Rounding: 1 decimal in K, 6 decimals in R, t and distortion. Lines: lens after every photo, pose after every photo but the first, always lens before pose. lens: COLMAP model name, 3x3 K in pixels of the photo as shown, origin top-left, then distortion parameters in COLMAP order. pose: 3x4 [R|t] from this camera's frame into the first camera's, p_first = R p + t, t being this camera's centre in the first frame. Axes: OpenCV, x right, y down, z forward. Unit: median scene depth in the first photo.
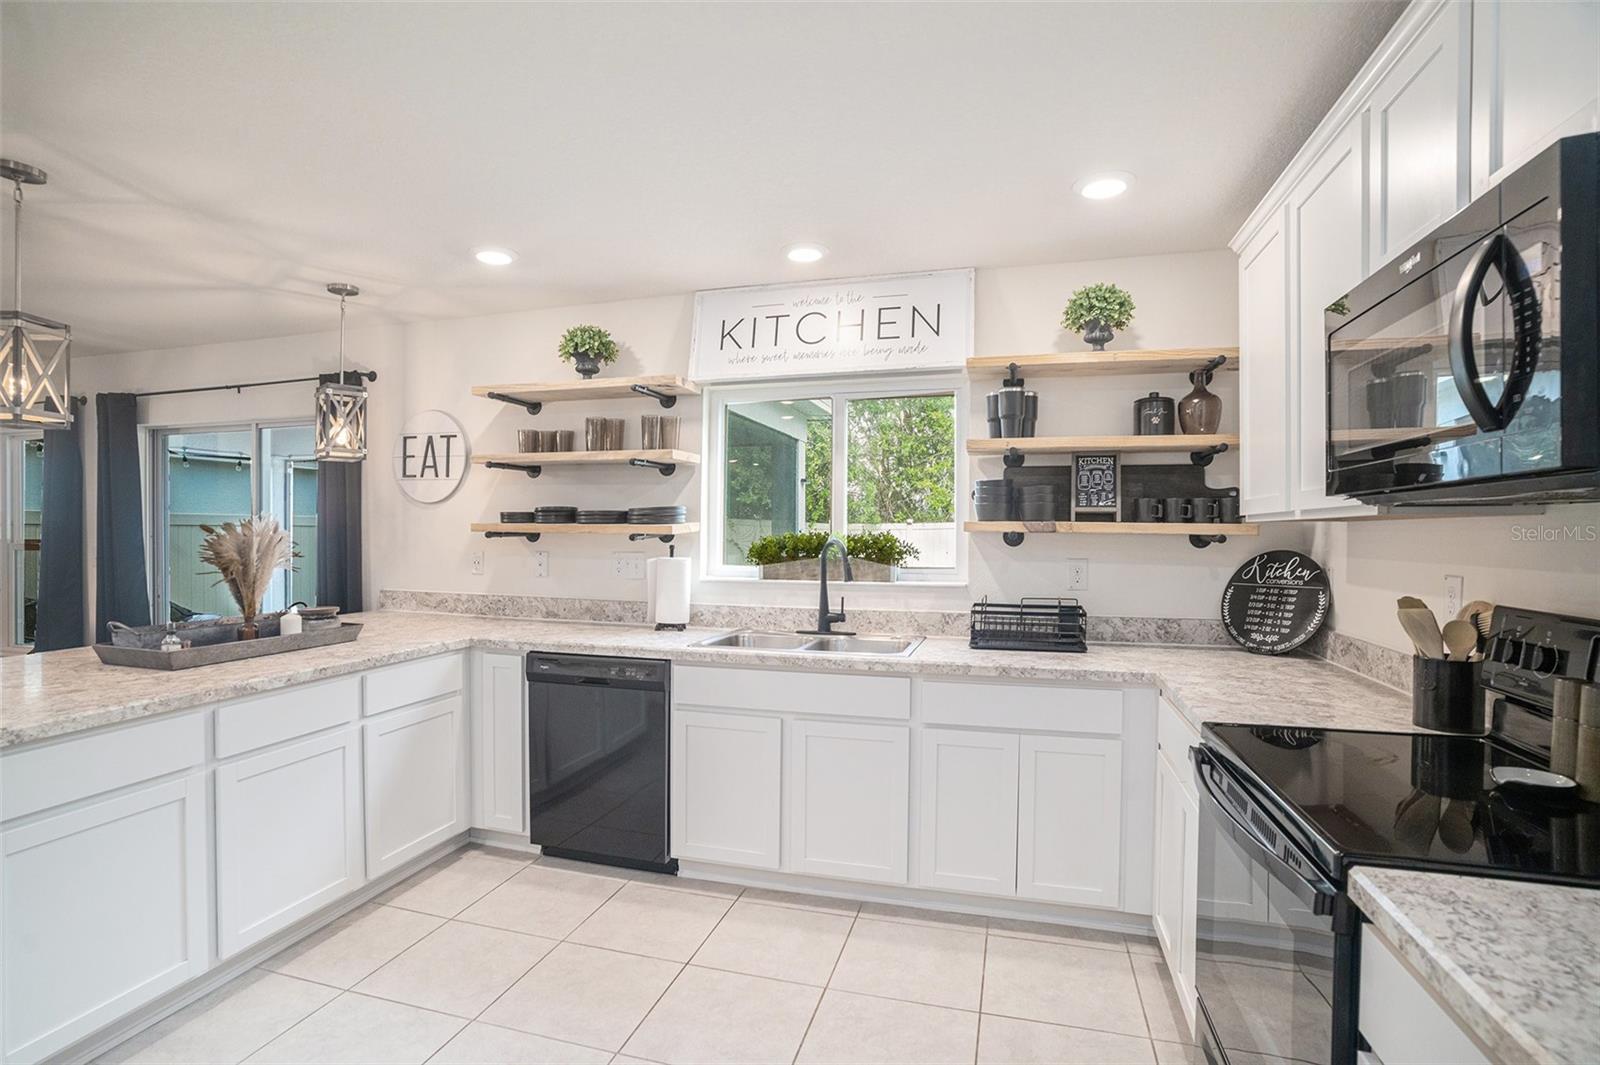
lens RADIAL K [[773.8, 0, 799.5], [0, 773.8, 537.6], [0, 0, 1]] dist [-0.055396, 0.013303]
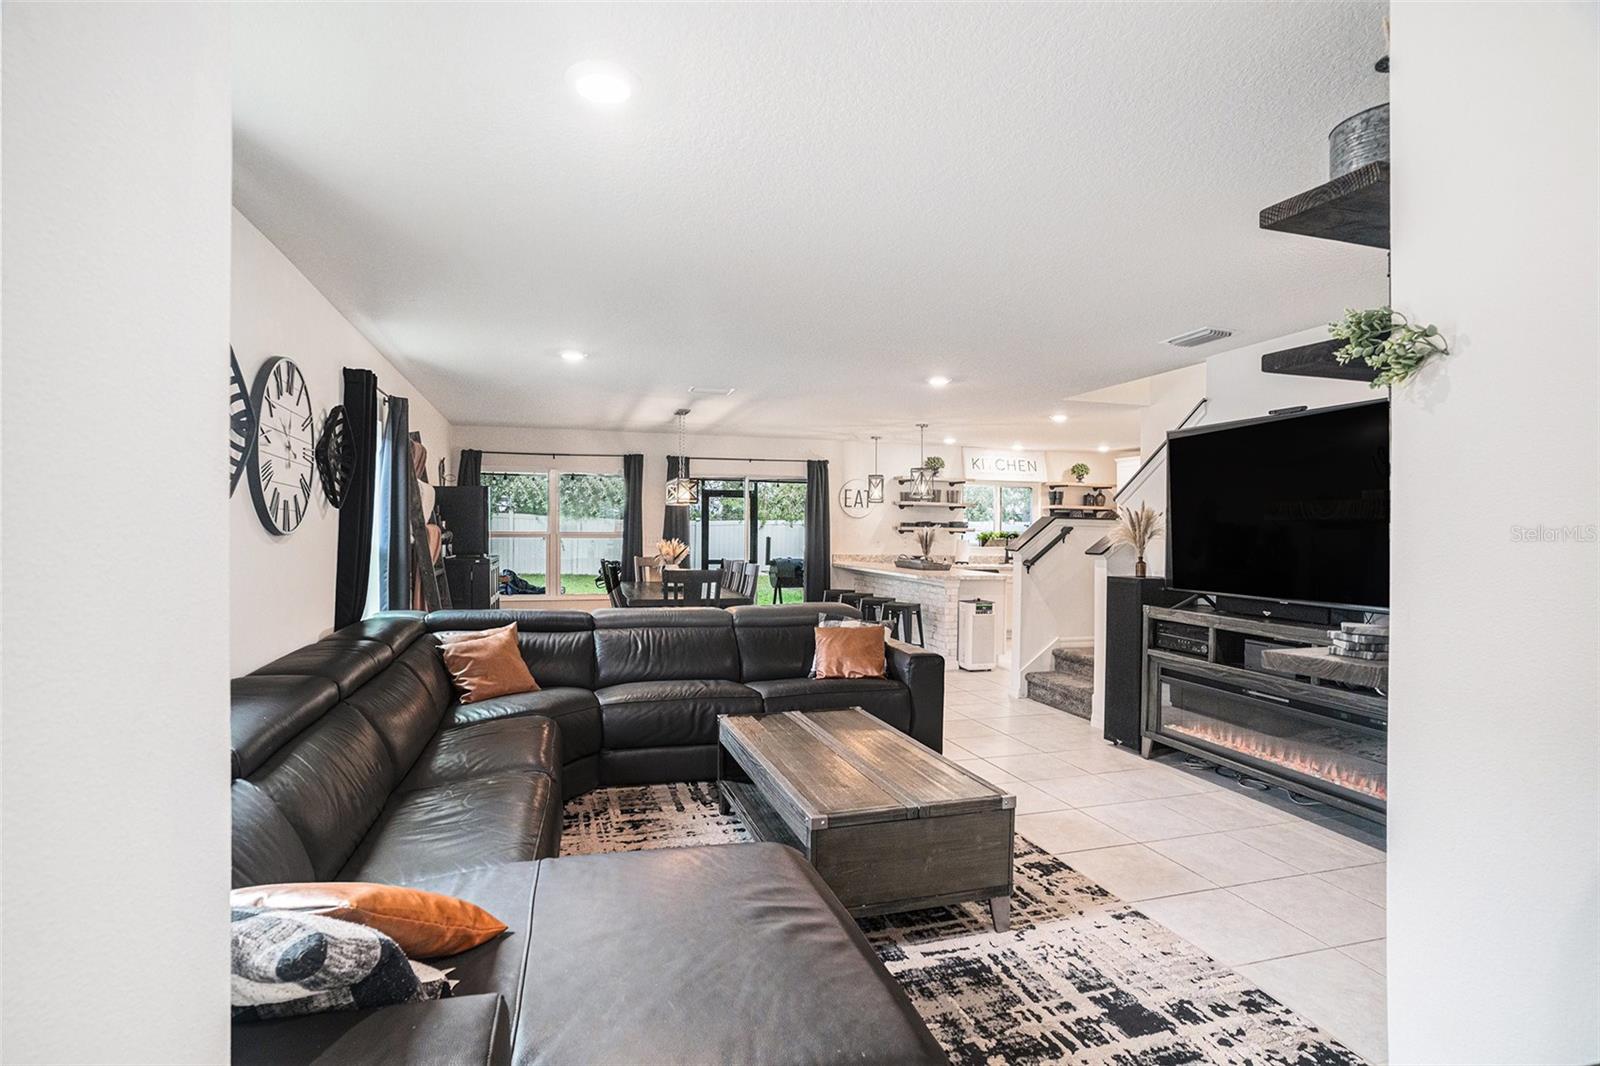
lens RADIAL K [[773.8, 0, 791.9], [0, 773.8, 528.6], [0, 0, 1]] dist [-0.055396, 0.013303]
pose [[0.846913, 0.010852, 0.531620, -2.180286], [-0.008108, 0.999939, -0.007495, 0.010521], [-0.531669, 0.002038, 0.846950, -1.093525]]
